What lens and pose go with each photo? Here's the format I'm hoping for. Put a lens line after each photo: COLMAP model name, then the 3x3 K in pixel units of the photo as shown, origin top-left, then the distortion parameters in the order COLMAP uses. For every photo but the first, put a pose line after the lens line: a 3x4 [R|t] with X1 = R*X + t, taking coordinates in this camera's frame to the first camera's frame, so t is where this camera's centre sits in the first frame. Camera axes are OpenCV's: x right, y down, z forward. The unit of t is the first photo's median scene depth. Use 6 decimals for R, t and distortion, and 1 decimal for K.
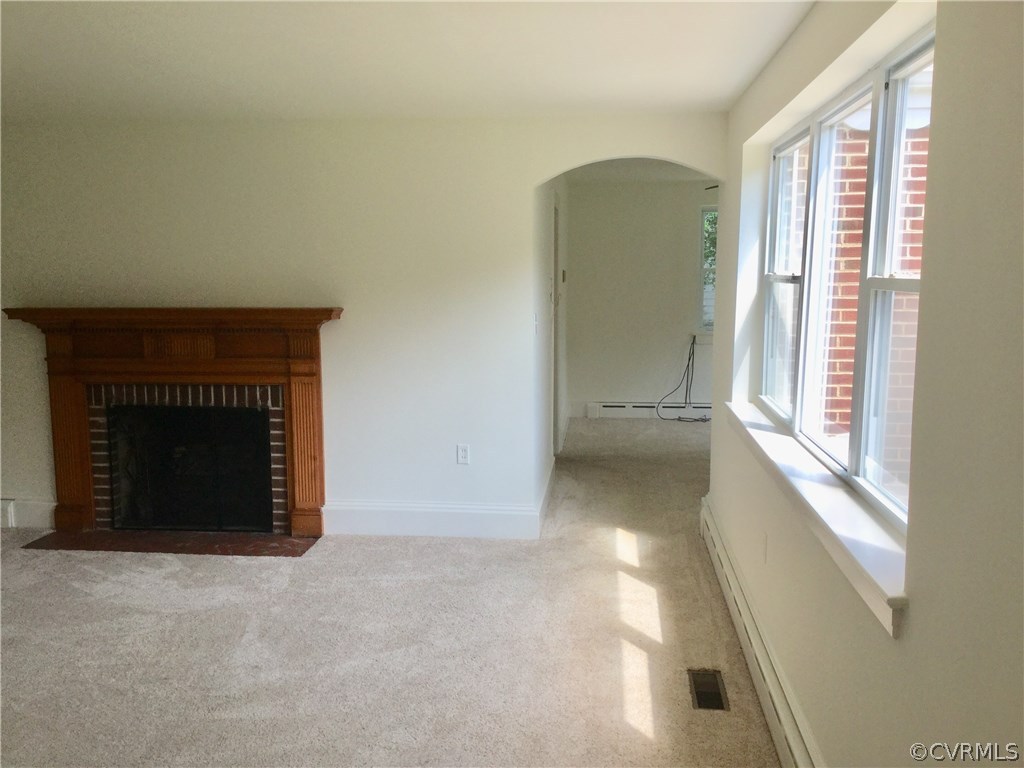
lens RADIAL K [[915.2, 0, 512.0], [0, 915.2, 384.0], [0, 0, 1]] dist [0.120980, -0.252364]
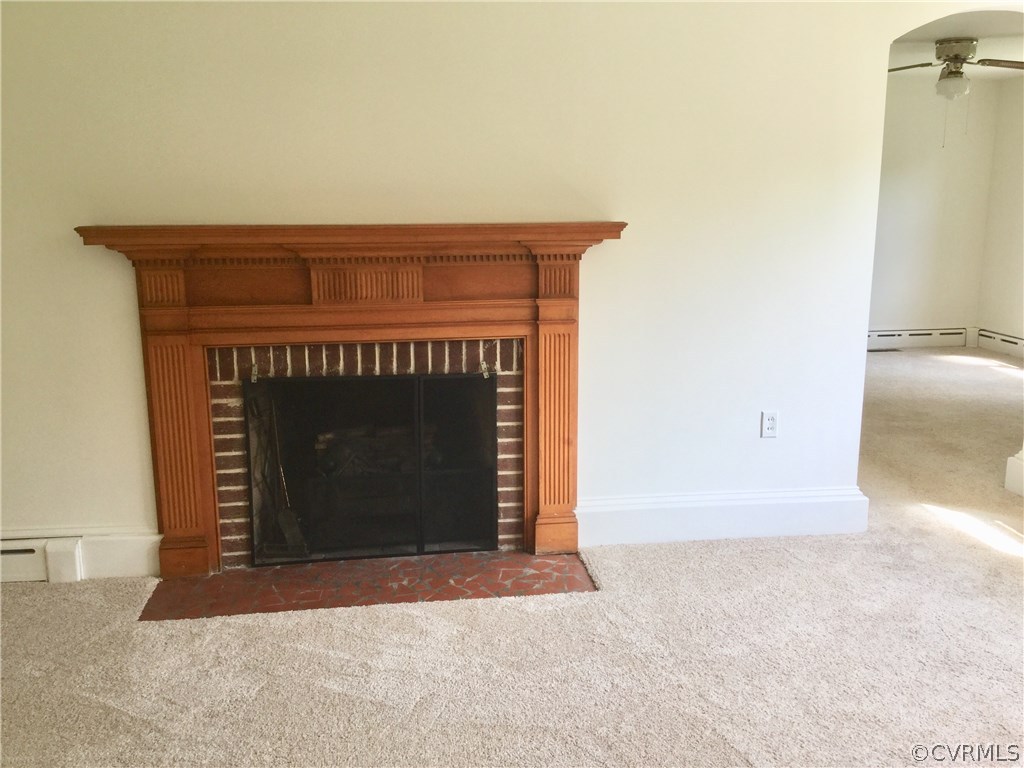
lens RADIAL K [[915.2, 0, 512.0], [0, 915.2, 384.0], [0, 0, 1]] dist [0.120980, -0.252364]
pose [[0.969125, -0.050609, 0.241322, -0.414244], [0.031682, 0.996155, 0.081678, -0.020356], [-0.244528, -0.071510, 0.967002, 0.340851]]
